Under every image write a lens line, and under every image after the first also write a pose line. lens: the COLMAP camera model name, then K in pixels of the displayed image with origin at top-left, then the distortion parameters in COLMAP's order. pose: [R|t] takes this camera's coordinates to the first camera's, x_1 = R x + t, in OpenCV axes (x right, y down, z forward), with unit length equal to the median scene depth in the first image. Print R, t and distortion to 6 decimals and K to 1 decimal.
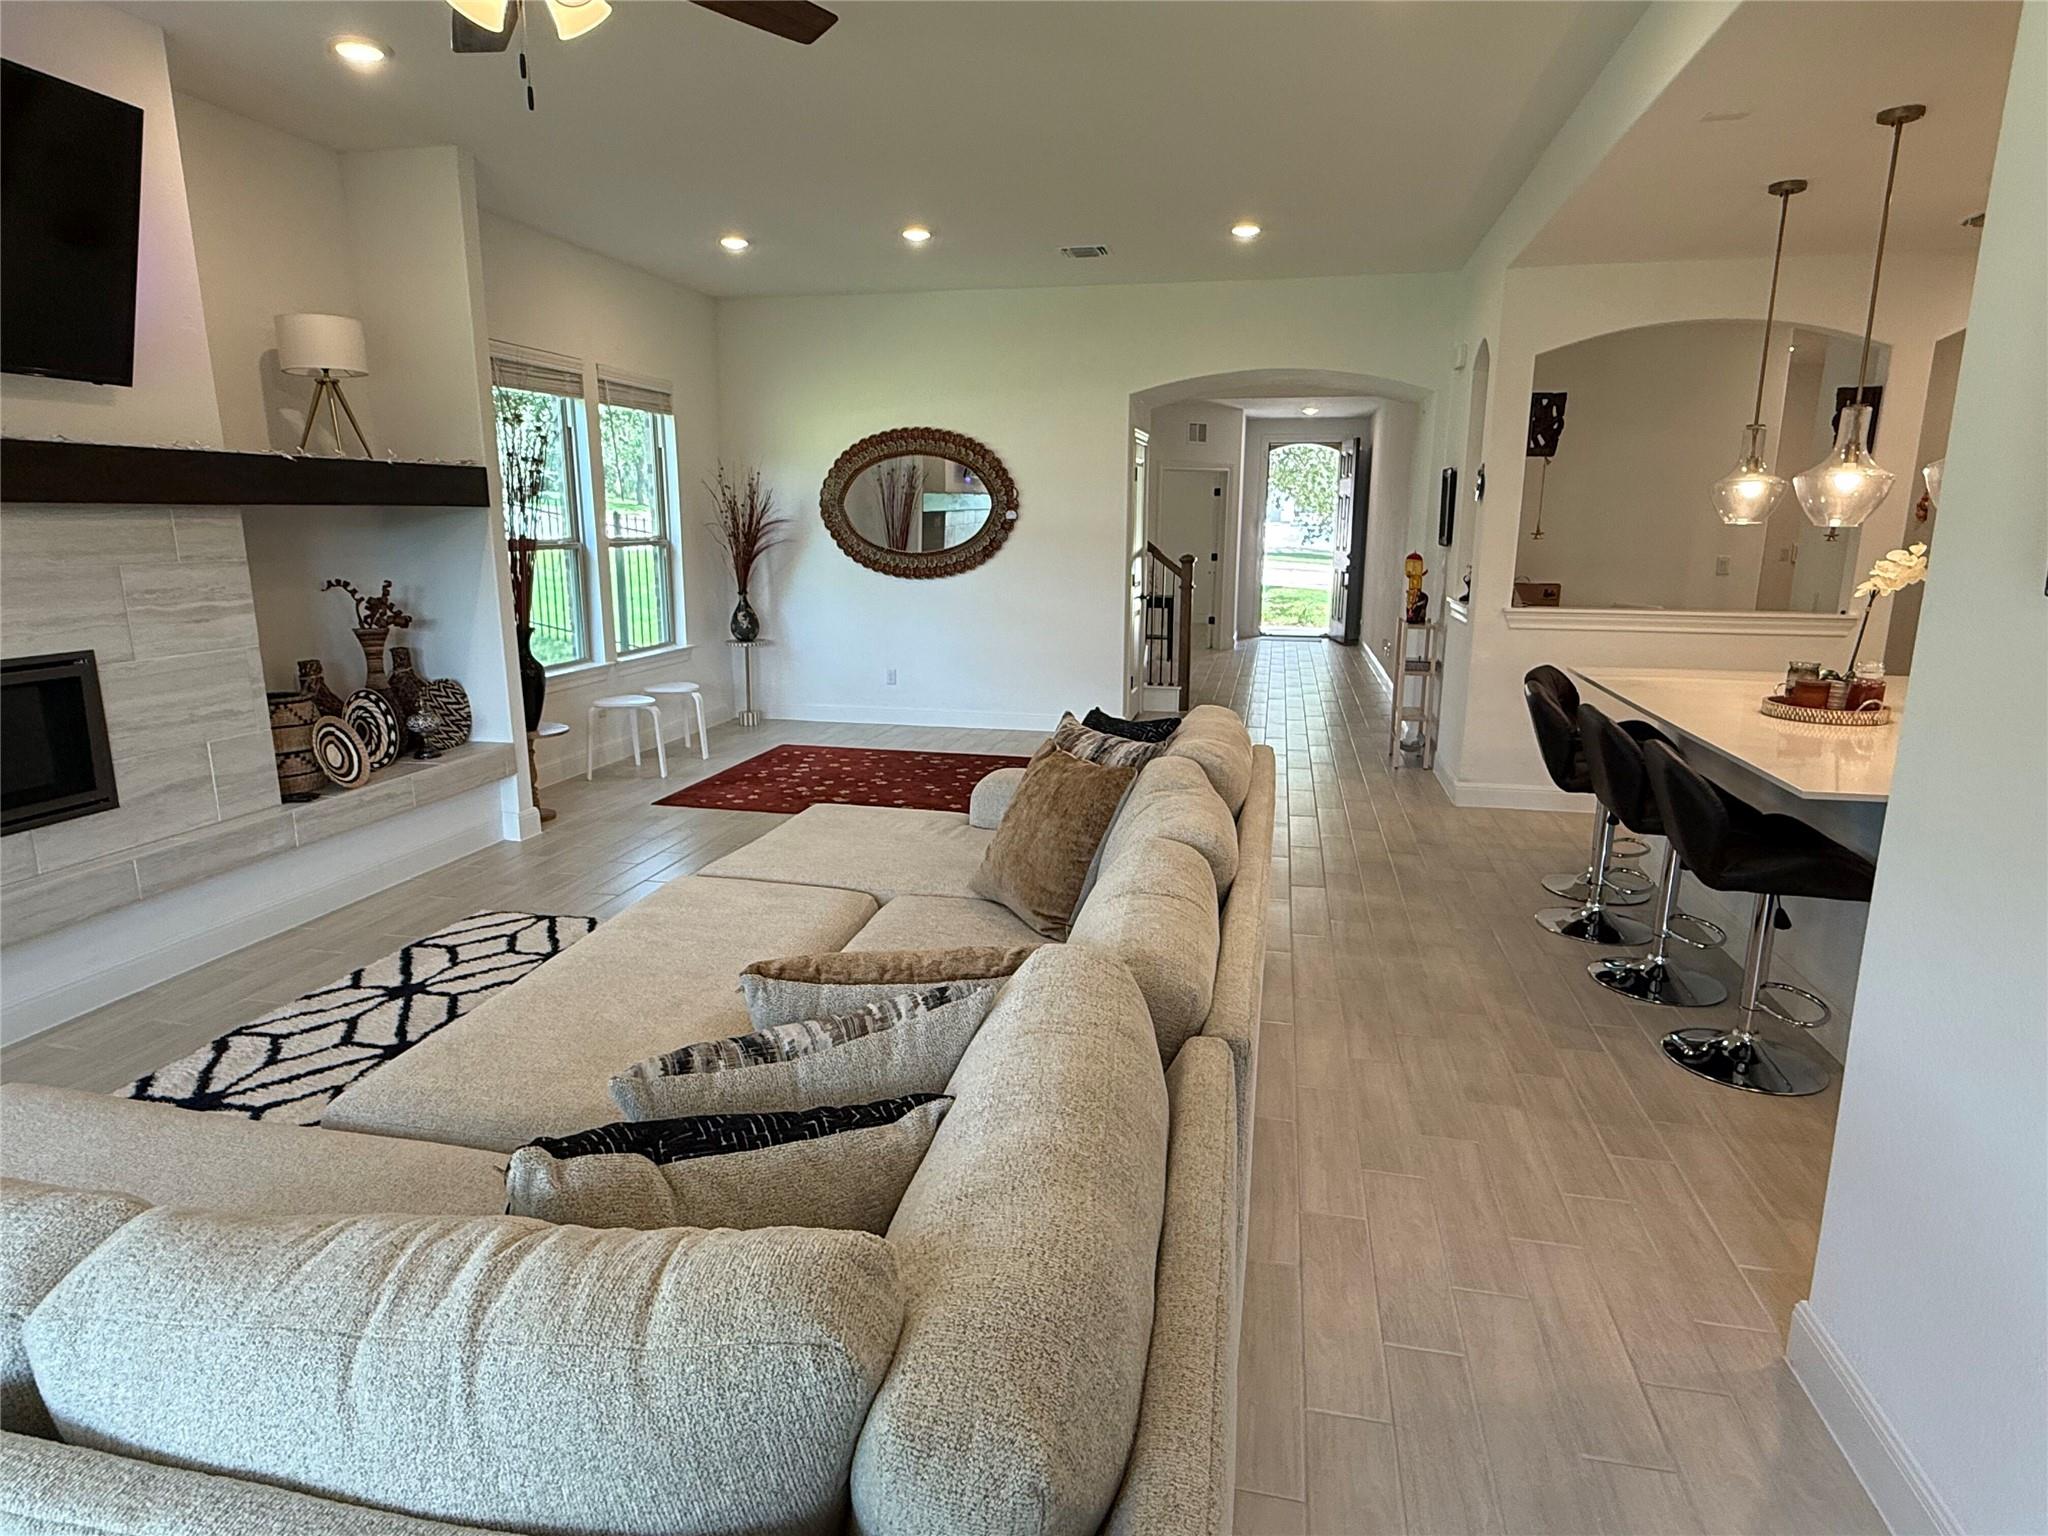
lens RADIAL K [[1144.1, 0, 1020.5], [0, 1144.1, 768.6], [0, 0, 1]] dist [0.003620, 0.000289]
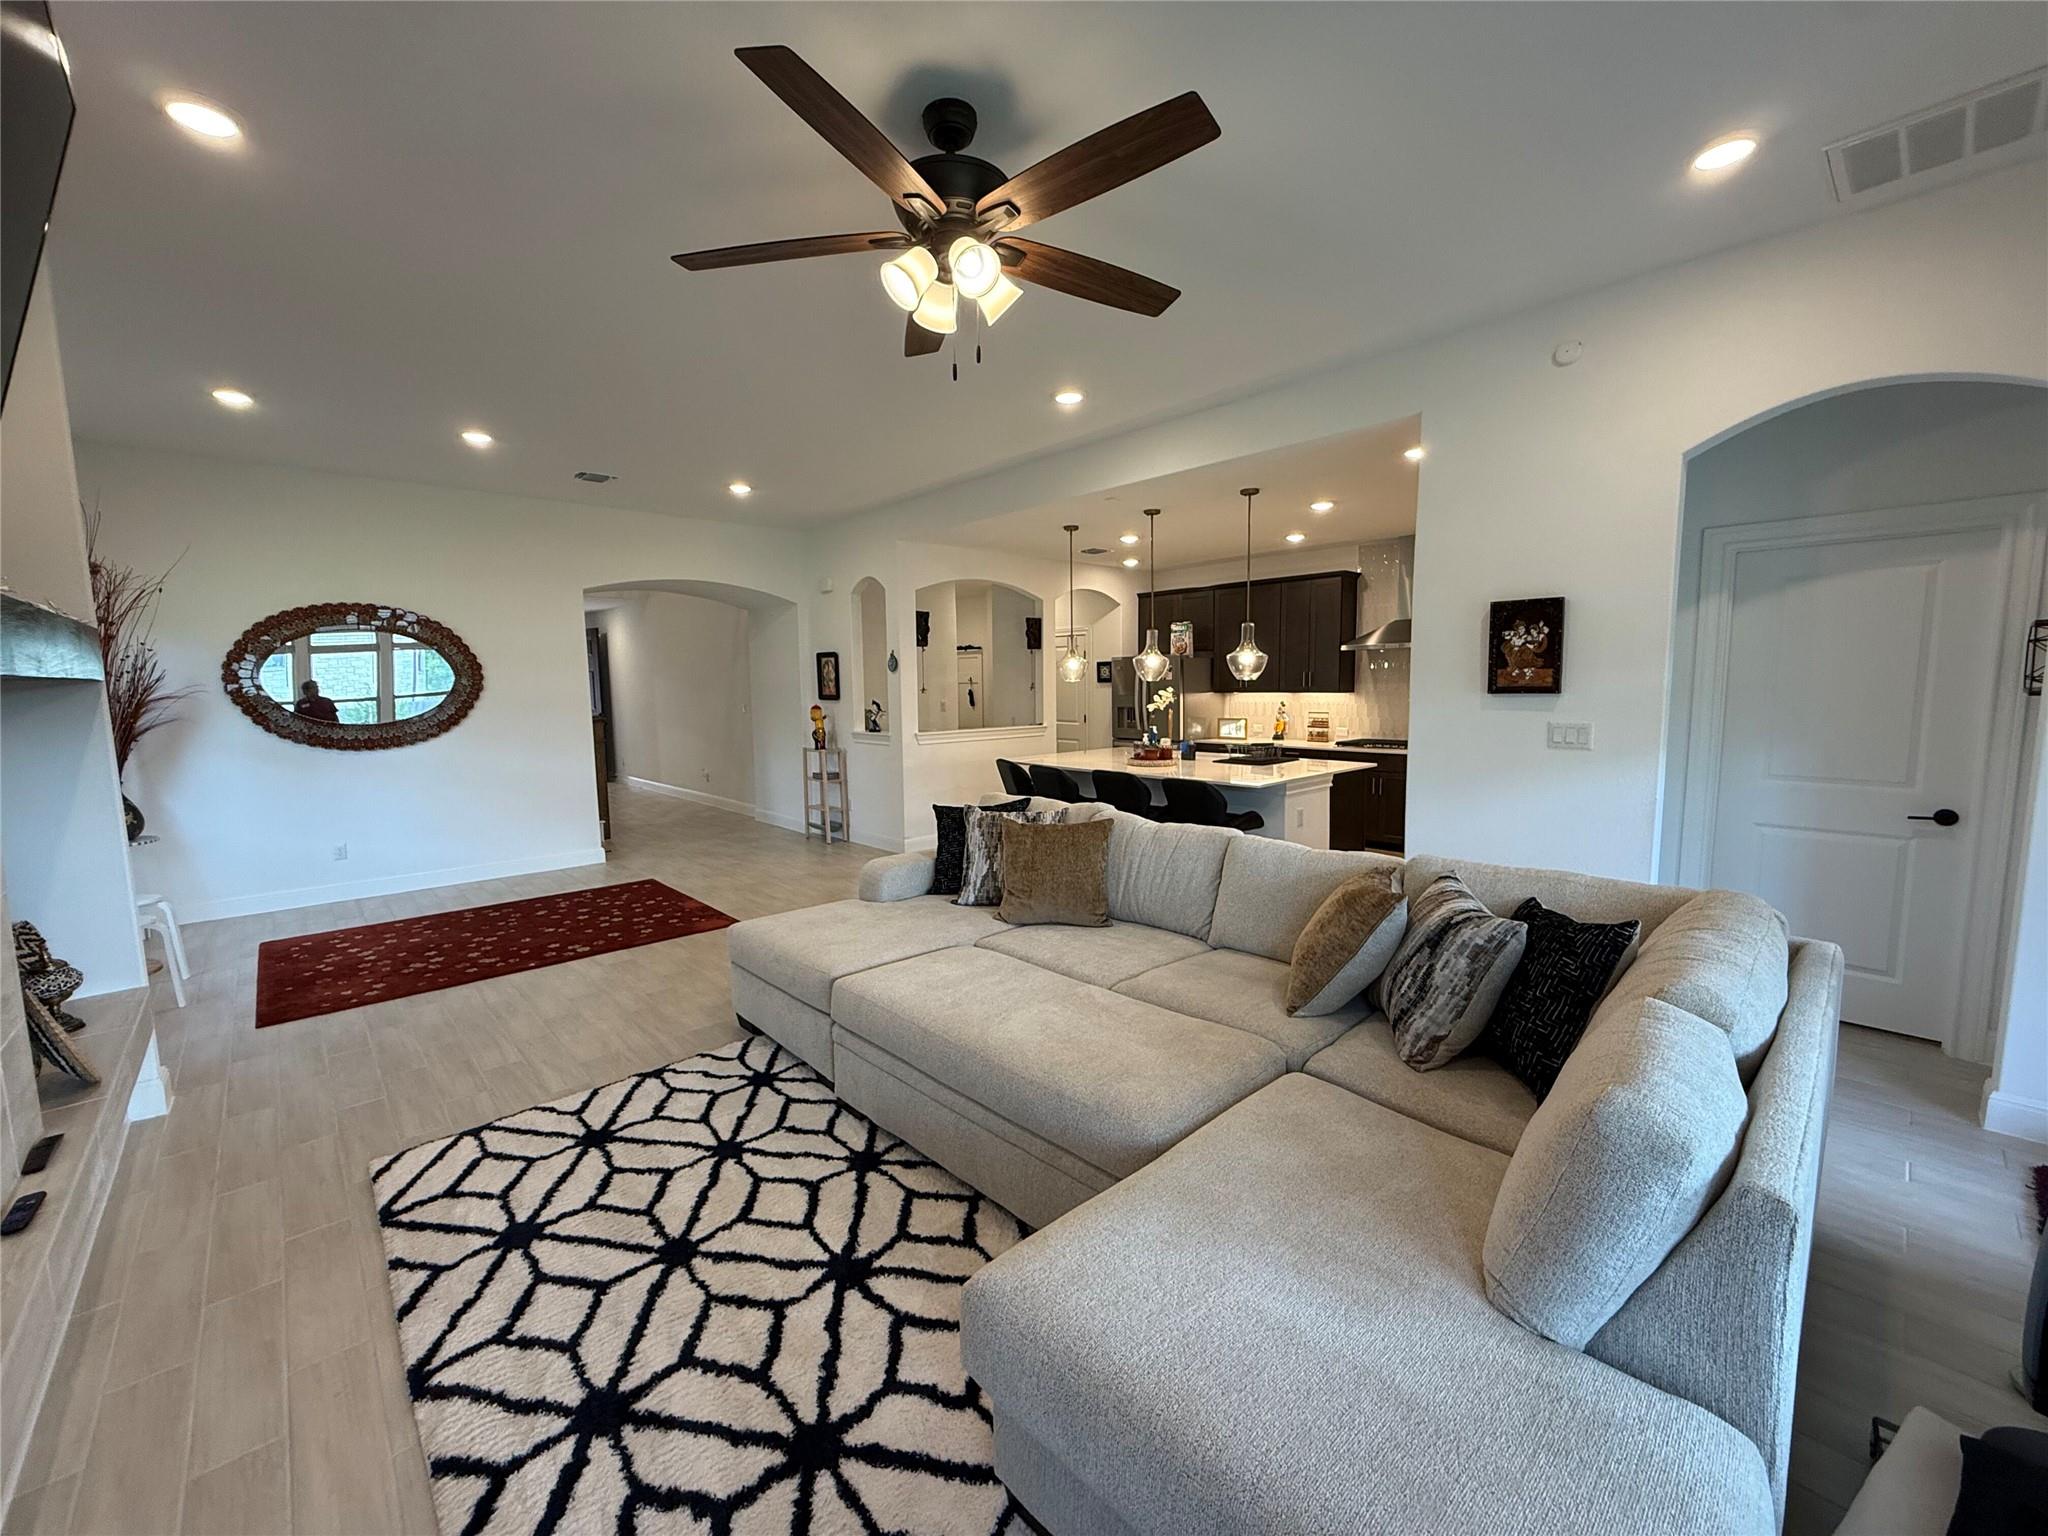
lens RADIAL K [[817.1, 0, 1016.9], [0, 817.1, 768.9], [0, 0, 1]] dist [-0.006507, 0.000649]
pose [[0.571551, -0.098568, 0.814625, -0.689857], [0.193365, 0.980980, -0.016971, -0.055175], [-0.797458, 0.167220, 0.579740, 0.267226]]
